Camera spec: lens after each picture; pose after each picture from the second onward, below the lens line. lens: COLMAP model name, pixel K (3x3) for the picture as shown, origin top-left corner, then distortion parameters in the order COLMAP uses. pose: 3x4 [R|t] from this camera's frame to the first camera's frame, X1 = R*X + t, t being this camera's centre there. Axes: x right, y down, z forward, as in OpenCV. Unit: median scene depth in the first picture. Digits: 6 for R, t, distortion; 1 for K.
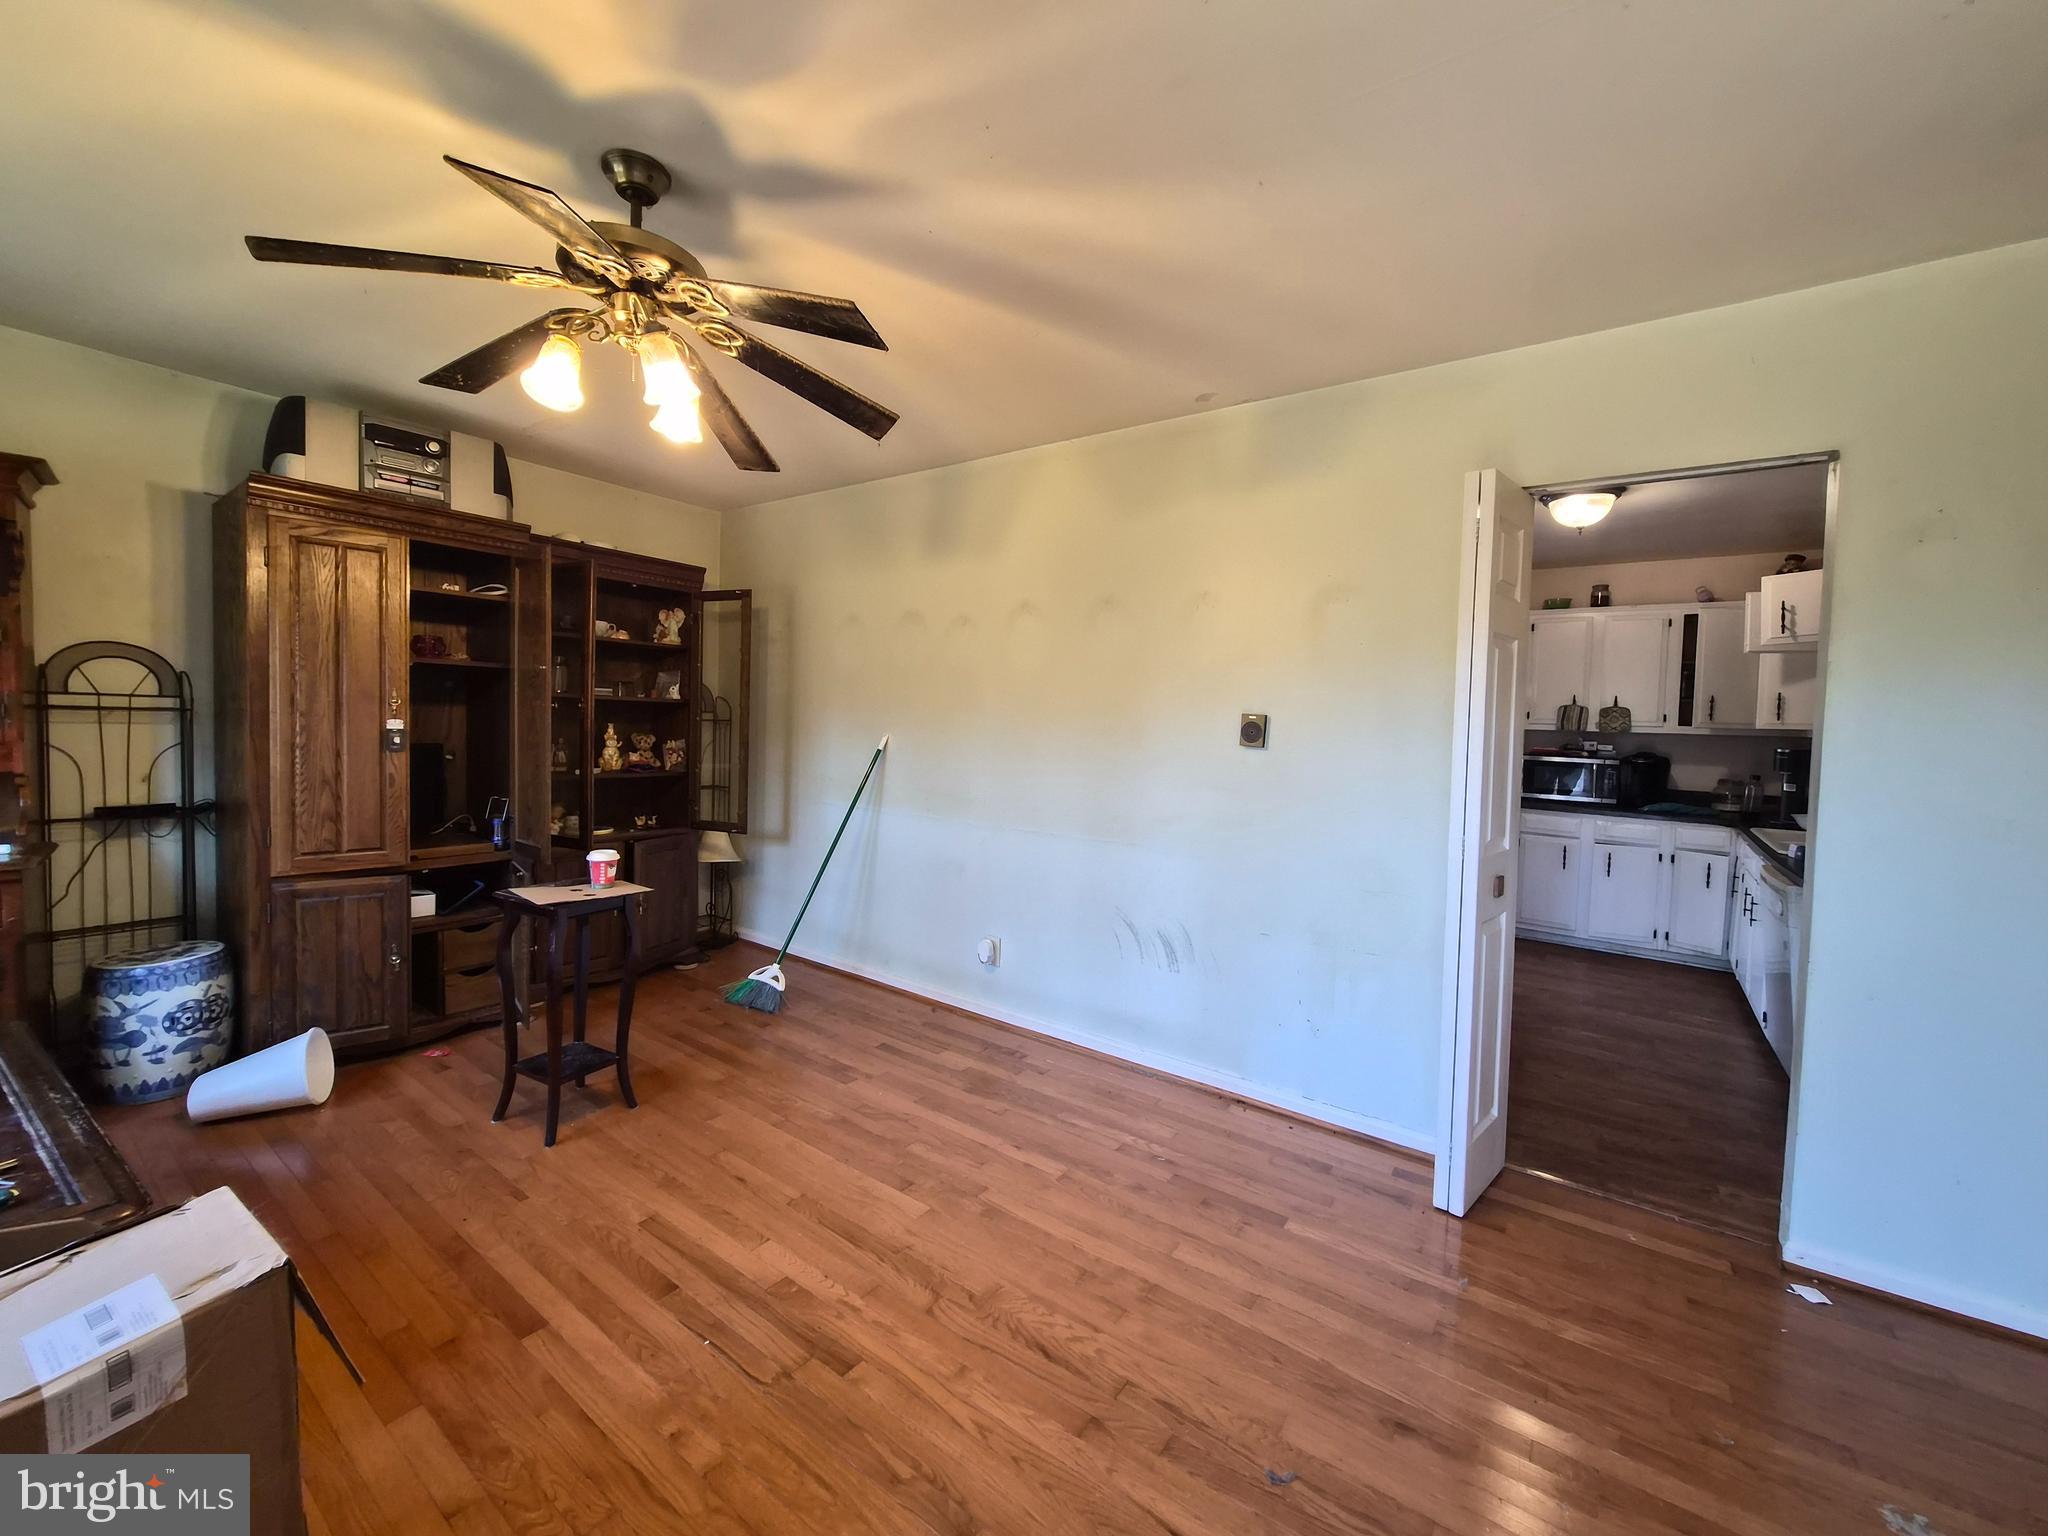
lens RADIAL K [[797.2, 0, 1030.1], [0, 797.2, 758.0], [0, 0, 1]] dist [0.002434, -0.000316]
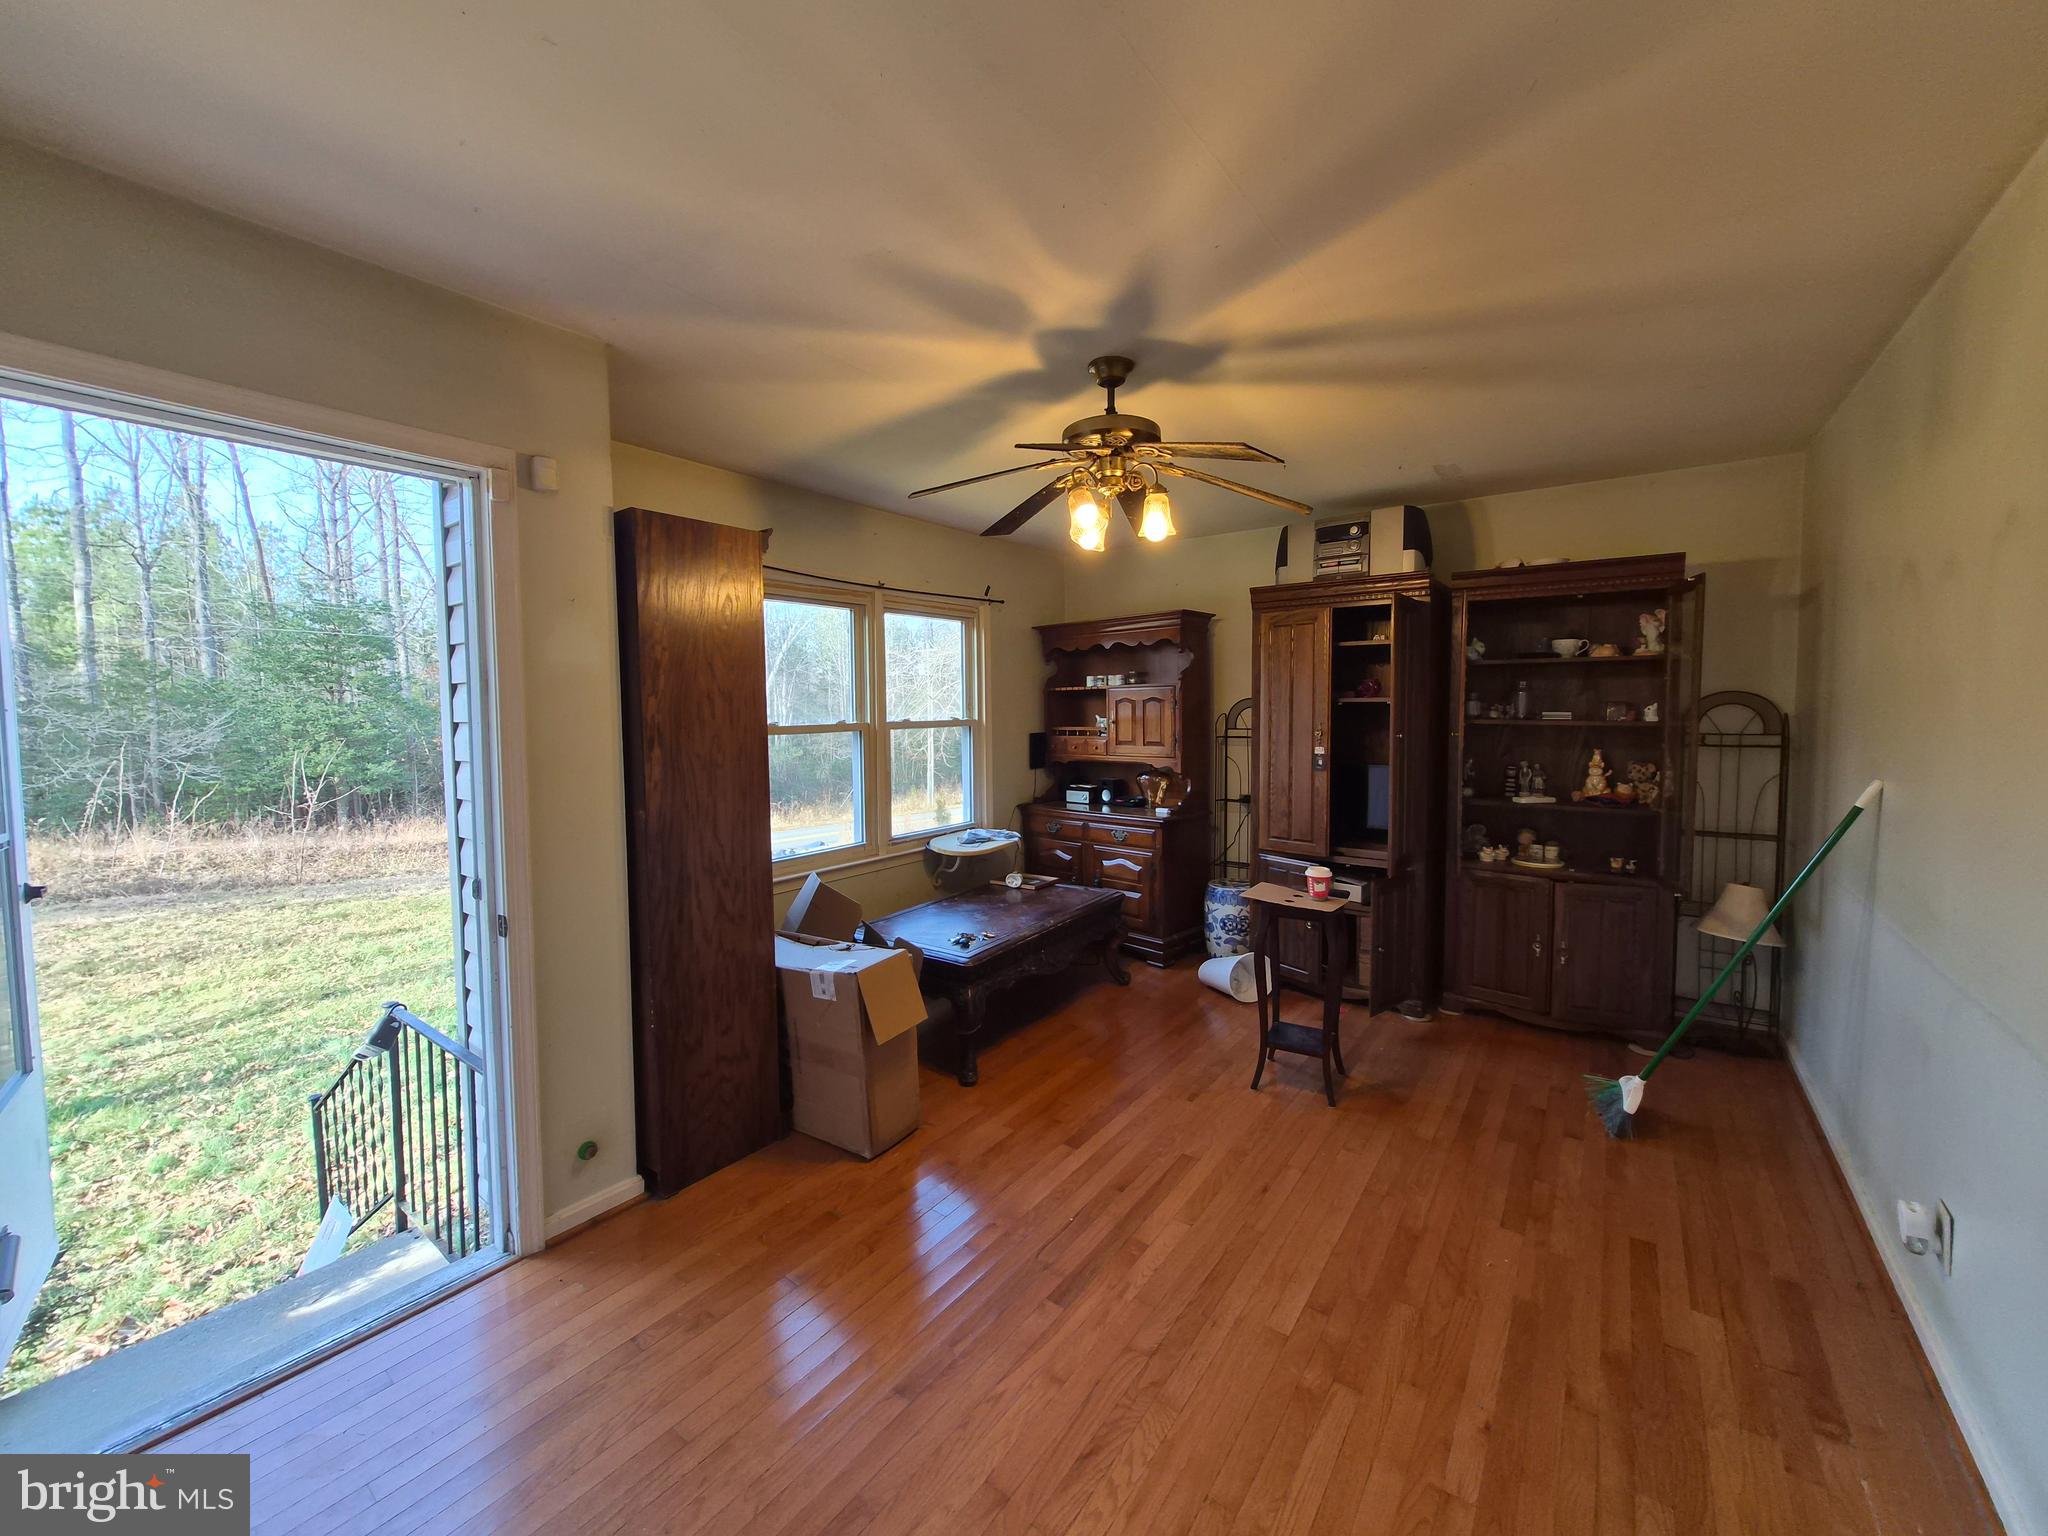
lens RADIAL K [[797.2, 0, 1031.5], [0, 797.2, 756.4], [0, 0, 1]] dist [0.002434, -0.000316]
pose [[-0.012866, 0.032625, -0.999385, 0.569967], [-0.039430, 0.998674, 0.033110, -0.060247], [0.999140, 0.039832, -0.011562, 0.562301]]
